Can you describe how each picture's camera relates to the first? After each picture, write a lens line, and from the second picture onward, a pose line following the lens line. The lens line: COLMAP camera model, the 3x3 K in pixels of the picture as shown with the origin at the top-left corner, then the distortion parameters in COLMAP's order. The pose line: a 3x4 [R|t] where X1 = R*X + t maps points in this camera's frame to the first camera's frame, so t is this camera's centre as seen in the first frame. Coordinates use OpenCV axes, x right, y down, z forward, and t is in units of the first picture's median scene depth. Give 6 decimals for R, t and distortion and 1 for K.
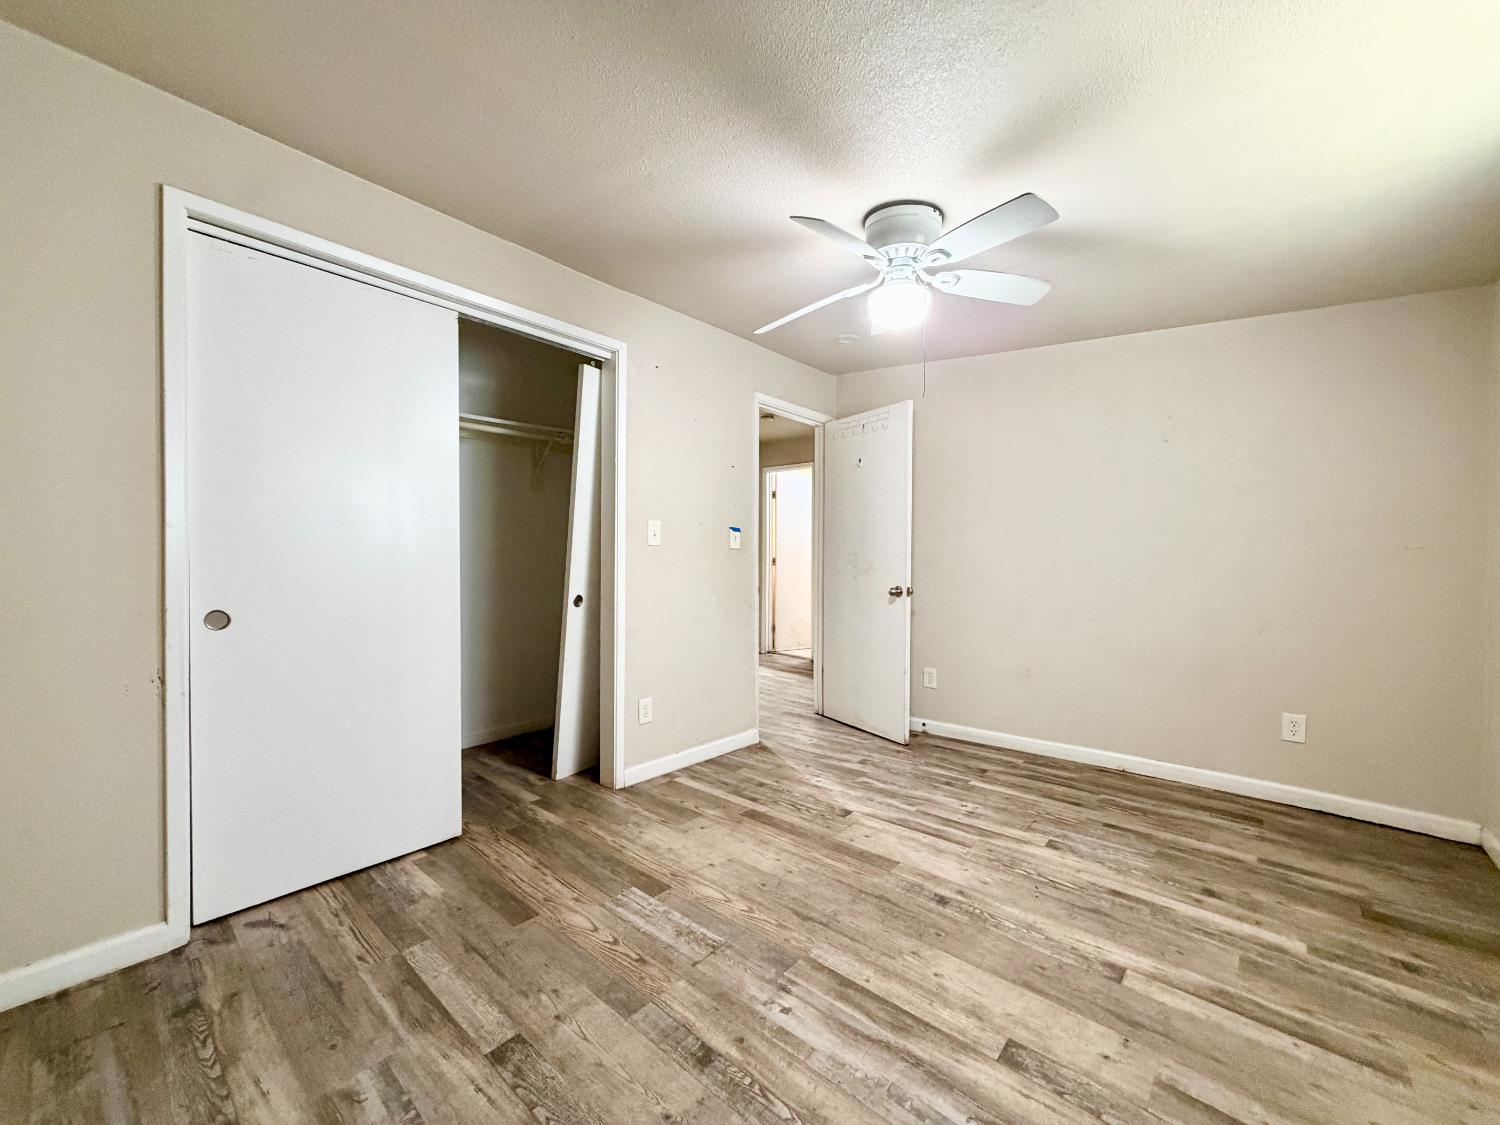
lens RADIAL K [[597.3, 0, 749.0], [0, 597.3, 562.1], [0, 0, 1]] dist [0.000216, -0.000293]
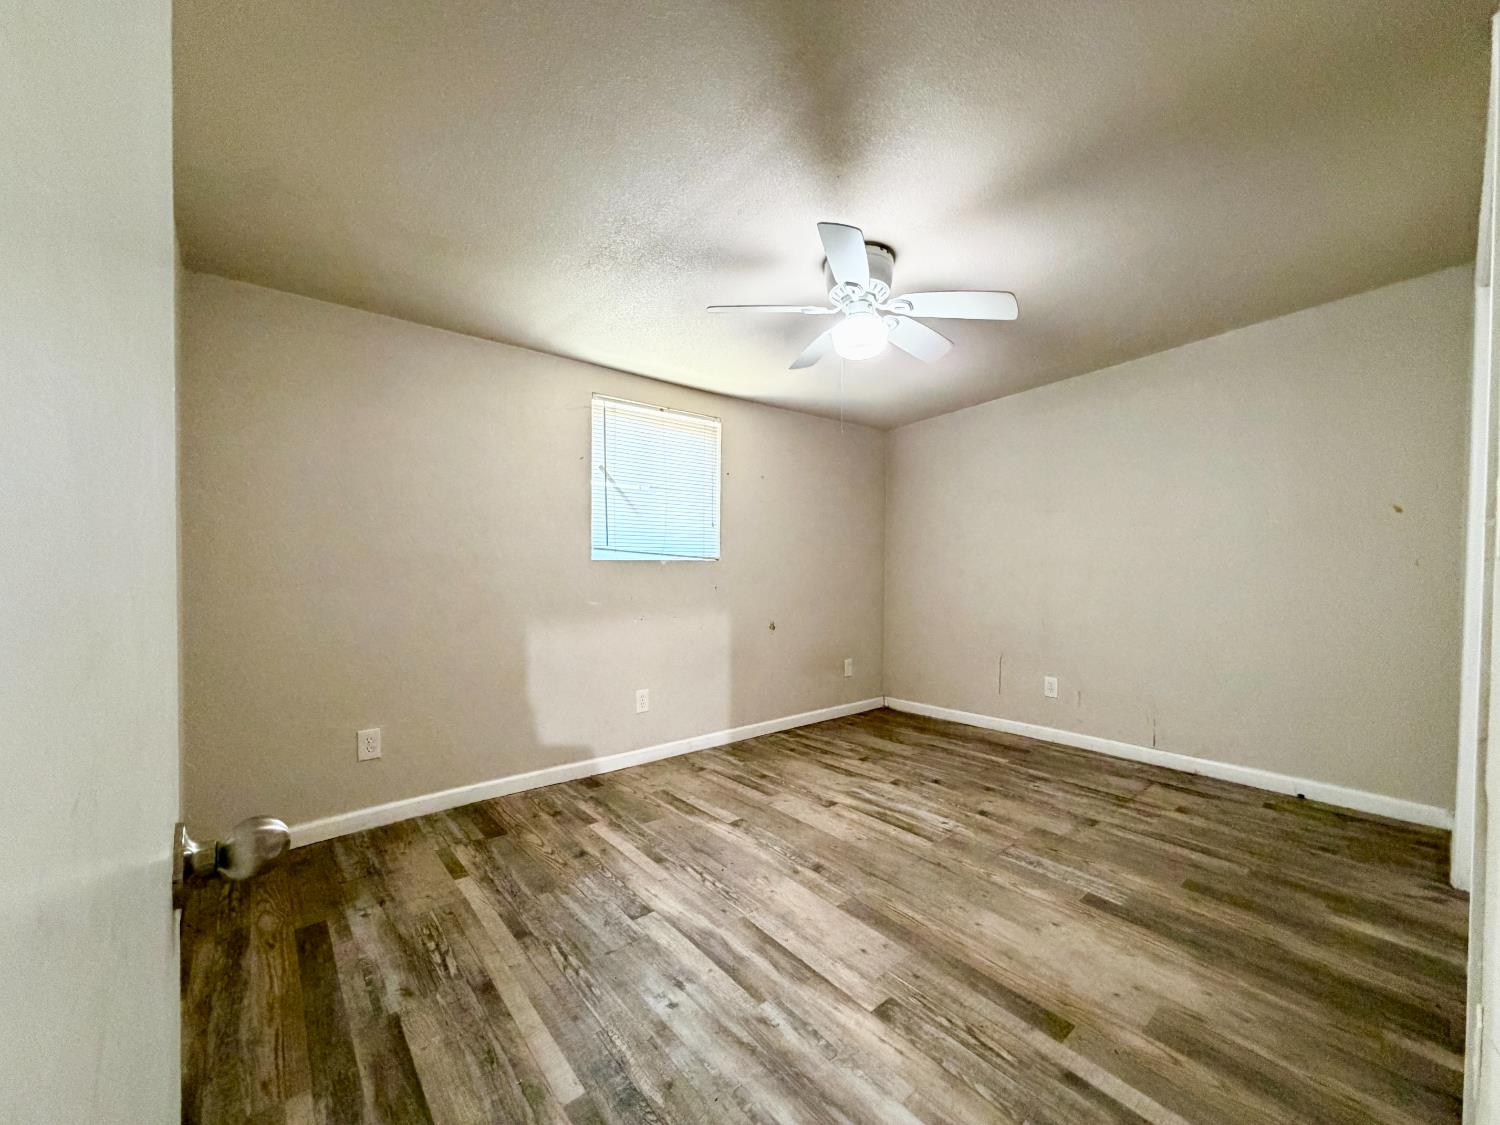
lens RADIAL K [[597.3, 0, 750.7], [0, 597.3, 563.6], [0, 0, 1]] dist [0.000216, -0.000293]
pose [[-0.988123, -0.012609, 0.153150, 0.270082], [-0.009140, 0.999686, 0.023333, -0.042210], [-0.153396, 0.021656, -0.987927, 2.057968]]
